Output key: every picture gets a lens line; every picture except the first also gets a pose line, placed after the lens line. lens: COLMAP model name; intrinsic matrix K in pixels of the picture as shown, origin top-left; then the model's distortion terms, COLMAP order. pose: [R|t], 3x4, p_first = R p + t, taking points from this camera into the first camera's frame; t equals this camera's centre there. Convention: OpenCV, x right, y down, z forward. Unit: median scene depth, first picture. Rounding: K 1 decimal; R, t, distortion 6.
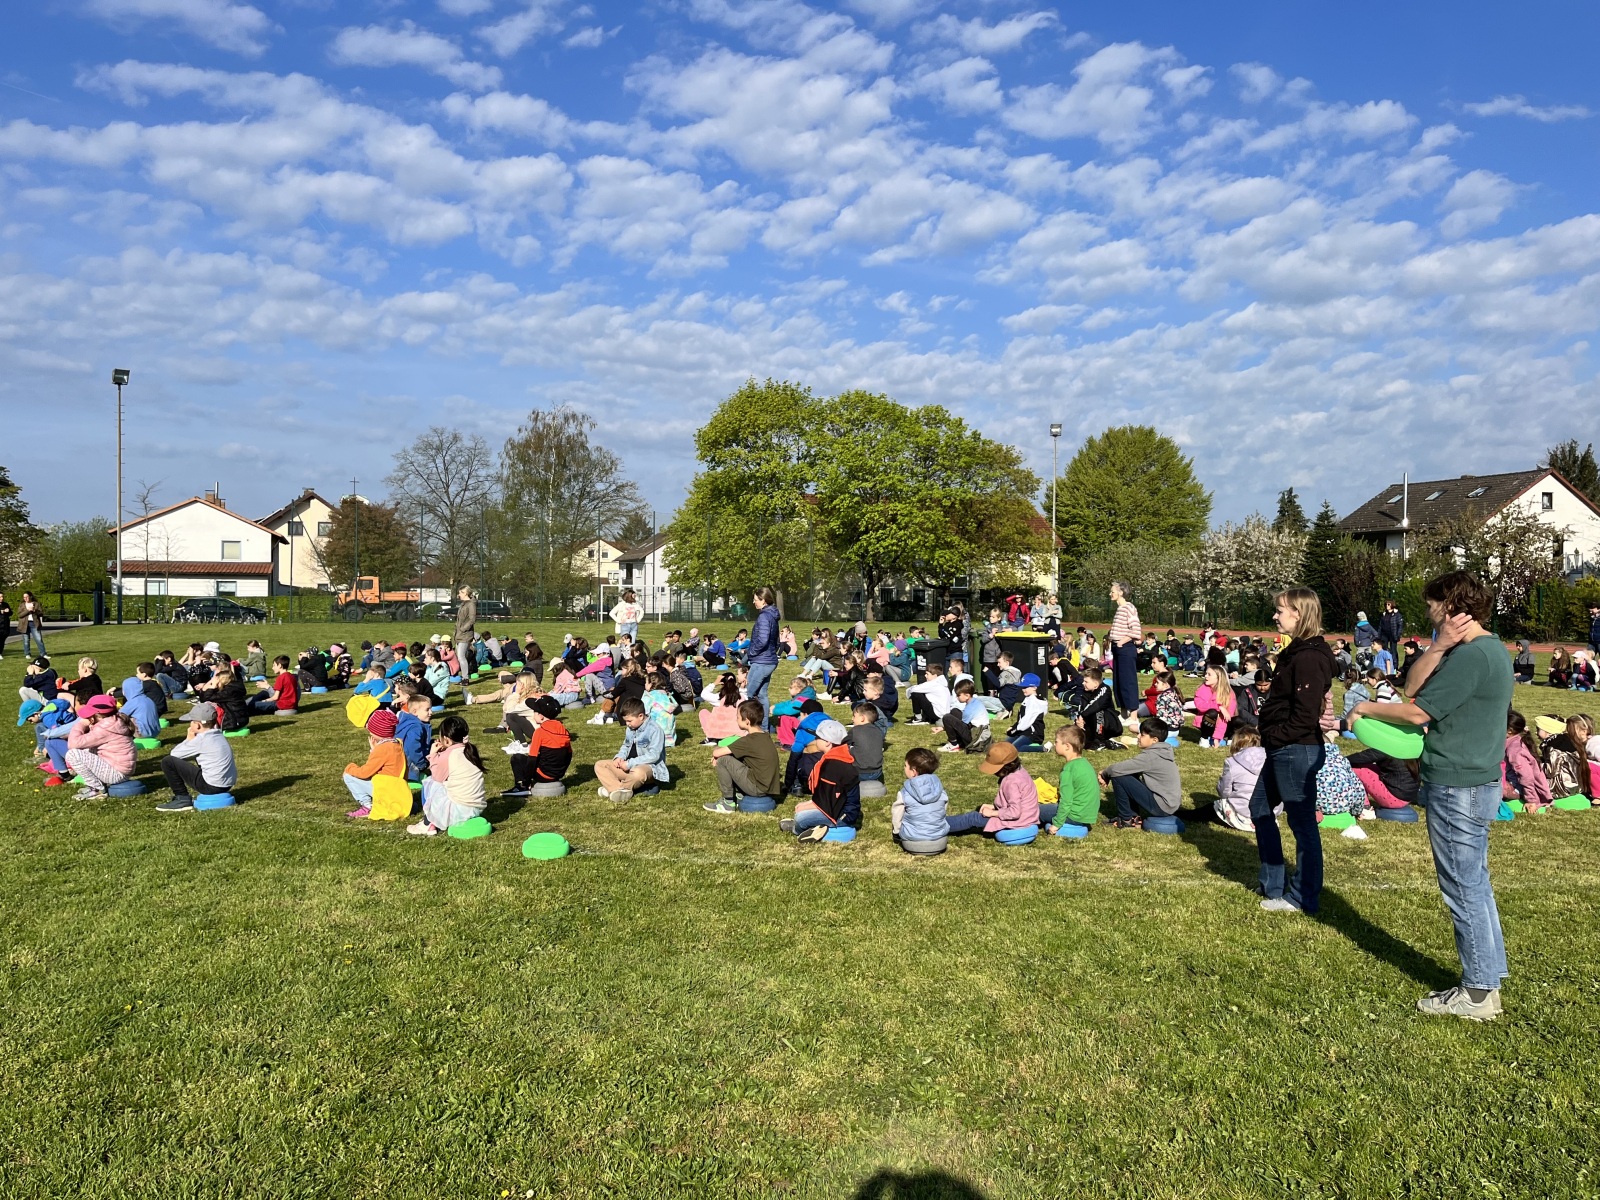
lens RADIAL K [[1210.9, 0, 799.7], [0, 1210.9, 603.8], [0, 0, 1]] dist [-0.000181, 0.005131]
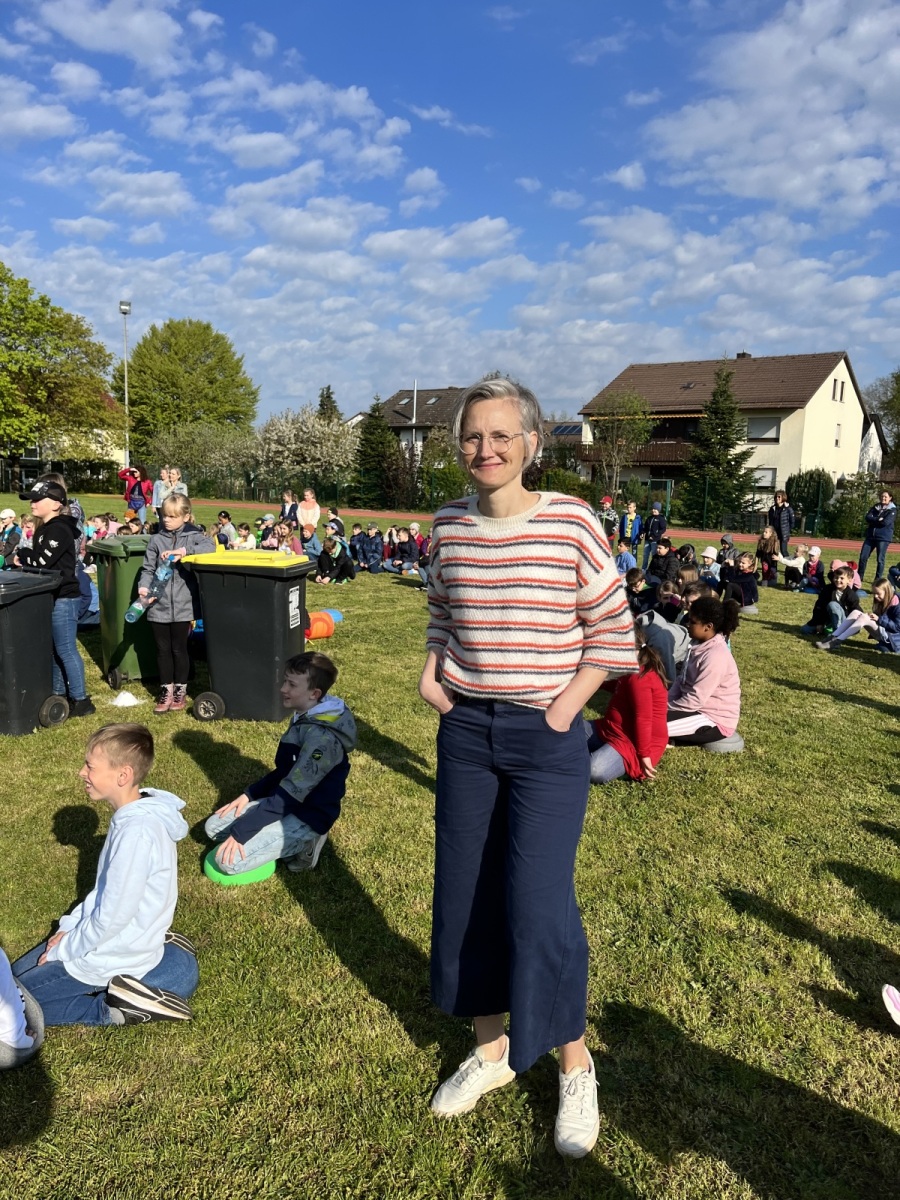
lens RADIAL K [[908.2, 0, 450.8], [0, 908.2, 600.8], [0, 0, 1]] dist [-0.000181, 0.005131]
pose [[0.842202, -0.045044, 0.537278, 0.015132], [-0.026456, 0.991851, 0.124624, 0.000074], [-0.538513, -0.119173, 0.834147, 0.153780]]
